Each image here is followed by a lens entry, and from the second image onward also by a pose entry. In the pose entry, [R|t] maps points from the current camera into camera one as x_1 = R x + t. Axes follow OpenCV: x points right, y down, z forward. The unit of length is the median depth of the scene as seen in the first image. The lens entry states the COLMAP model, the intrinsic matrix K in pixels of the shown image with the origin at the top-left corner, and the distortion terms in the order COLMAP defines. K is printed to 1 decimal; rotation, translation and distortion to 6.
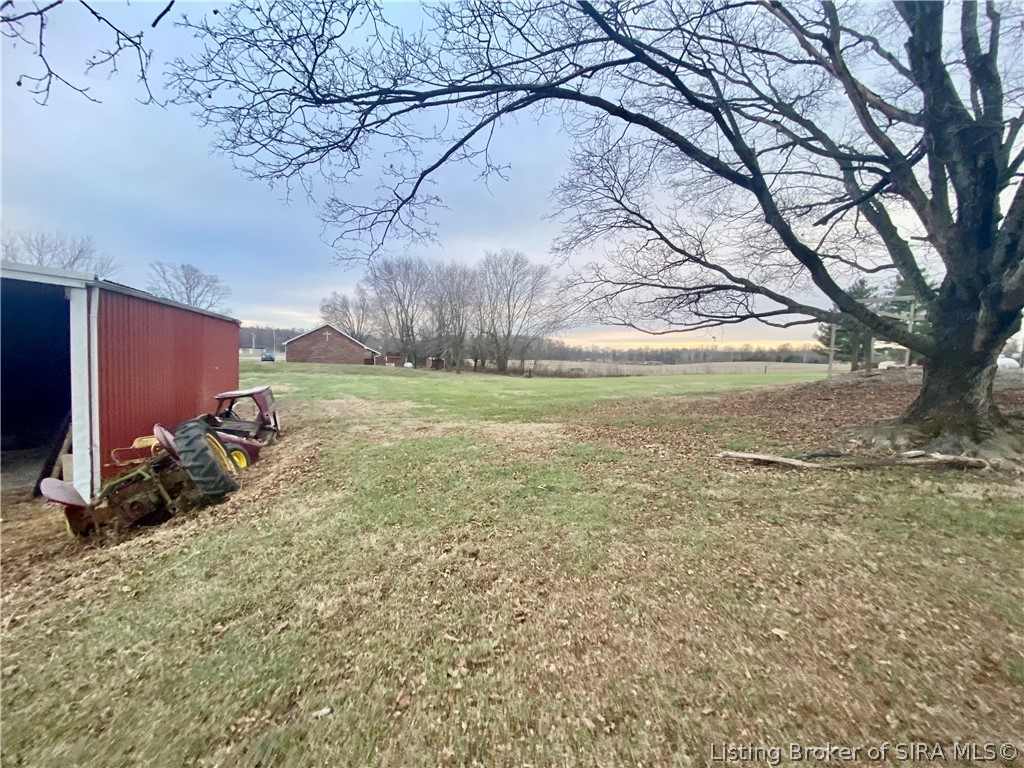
lens RADIAL K [[409.9, 0, 509.6], [0, 409.9, 386.4], [0, 0, 1]] dist [-0.016993, -0.004050]
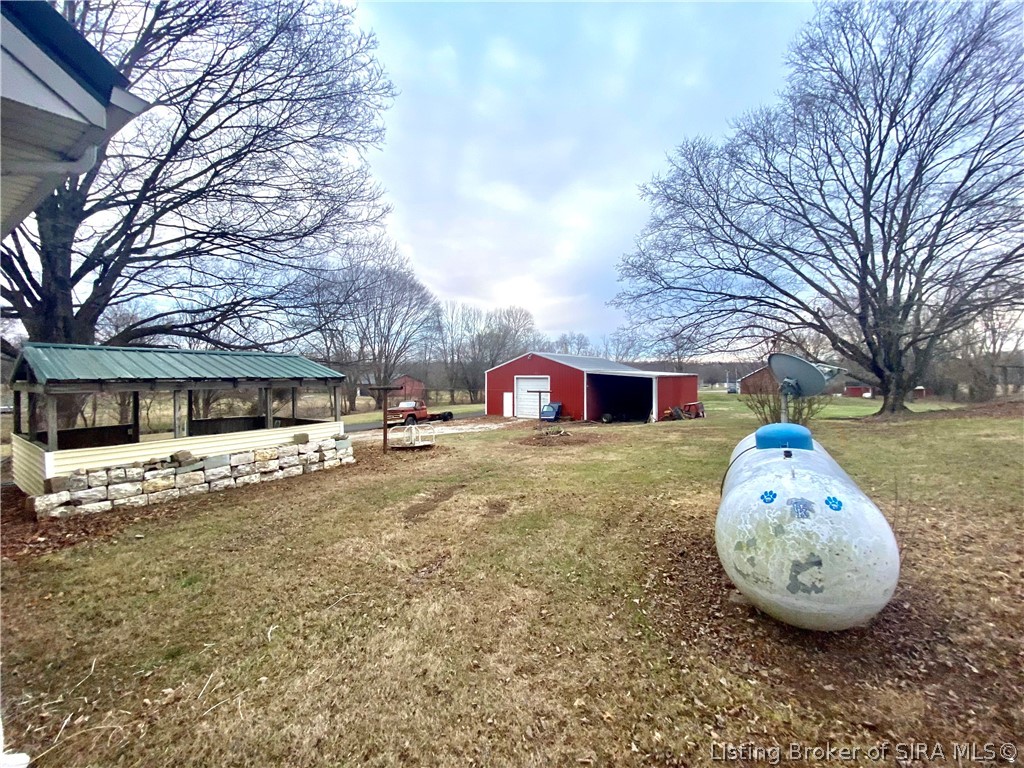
lens RADIAL K [[409.9, 0, 518.9], [0, 409.9, 387.4], [0, 0, 1]] dist [-0.016993, -0.004050]
pose [[0.503306, -0.024308, -0.863766, 0.238286], [-0.040697, 0.997828, -0.051795, 0.018546], [0.863149, 0.061222, 0.501223, -0.294026]]
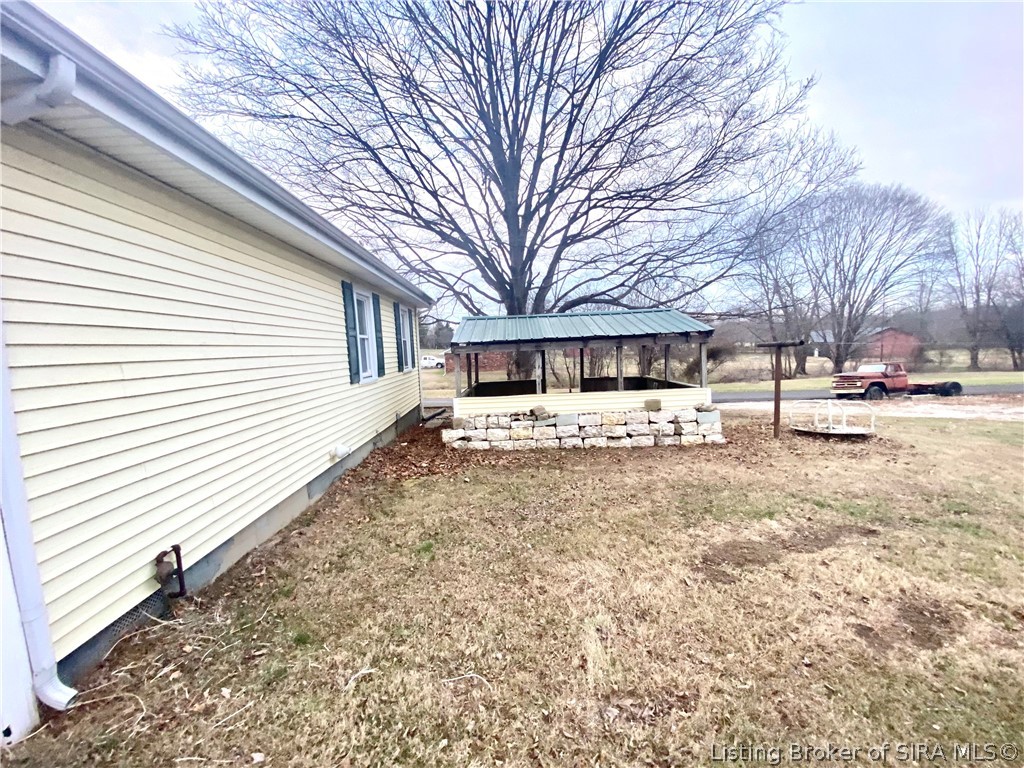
lens RADIAL K [[409.9, 0, 505.7], [0, 409.9, 390.3], [0, 0, 1]] dist [-0.016993, -0.004050]
pose [[-0.488559, 0.064682, -0.870130, 0.199677], [-0.047889, 0.993758, 0.100760, 0.017469], [0.871216, 0.090897, -0.482412, -0.264023]]
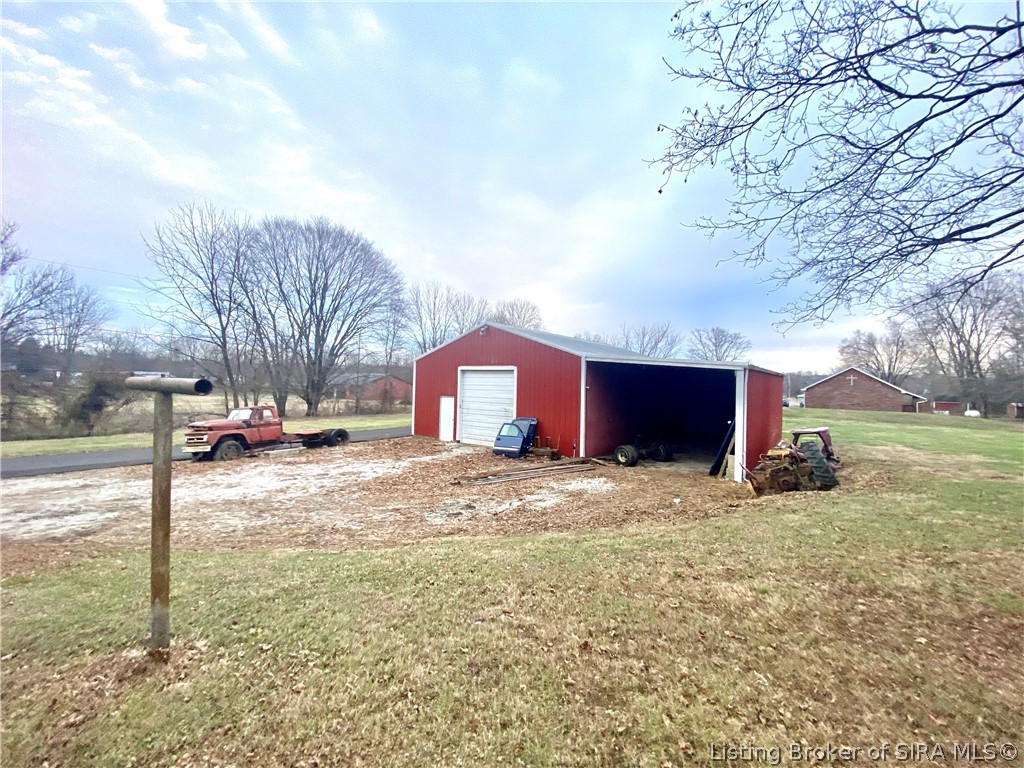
lens RADIAL K [[409.9, 0, 509.1], [0, 409.9, 379.8], [0, 0, 1]] dist [-0.016993, -0.004050]
pose [[0.451799, -0.043688, -0.891049, 0.021522], [-0.067537, 0.994259, -0.082992, 0.005160], [0.889560, 0.097674, 0.446255, -0.101407]]
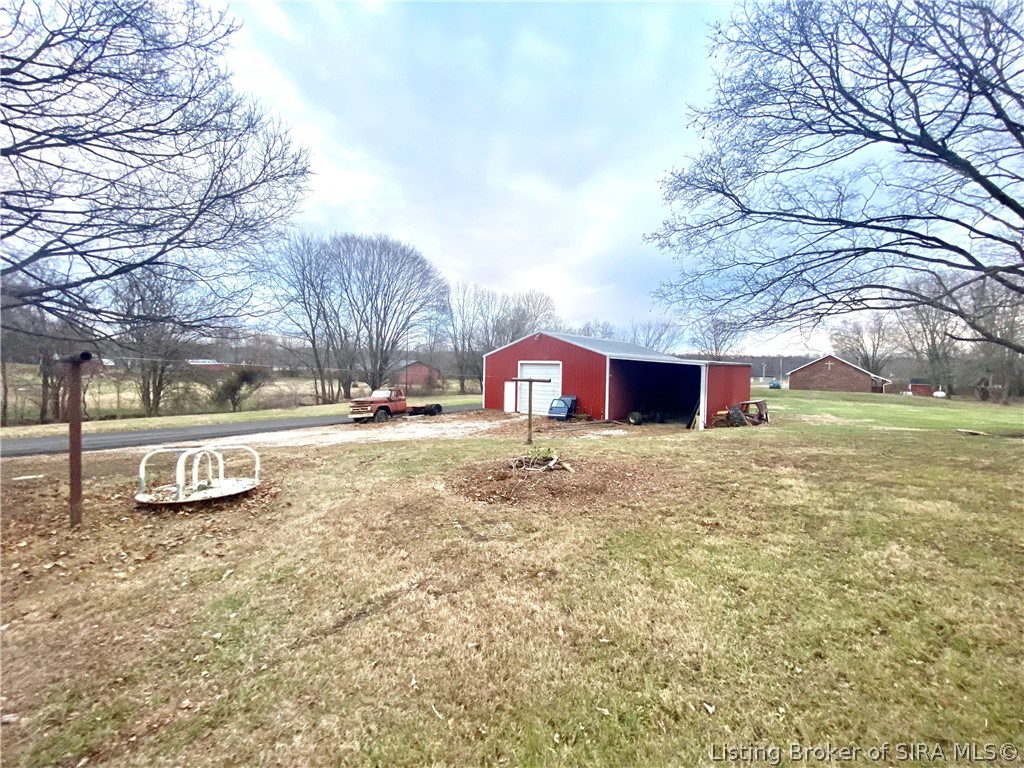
lens RADIAL K [[409.9, 0, 511.2], [0, 409.9, 385.6], [0, 0, 1]] dist [-0.016993, -0.004050]
pose [[0.437831, 0.003297, -0.899051, 0.139503], [-0.064843, 0.997505, -0.027921, 0.013094], [0.896716, 0.070522, 0.436952, -0.210607]]
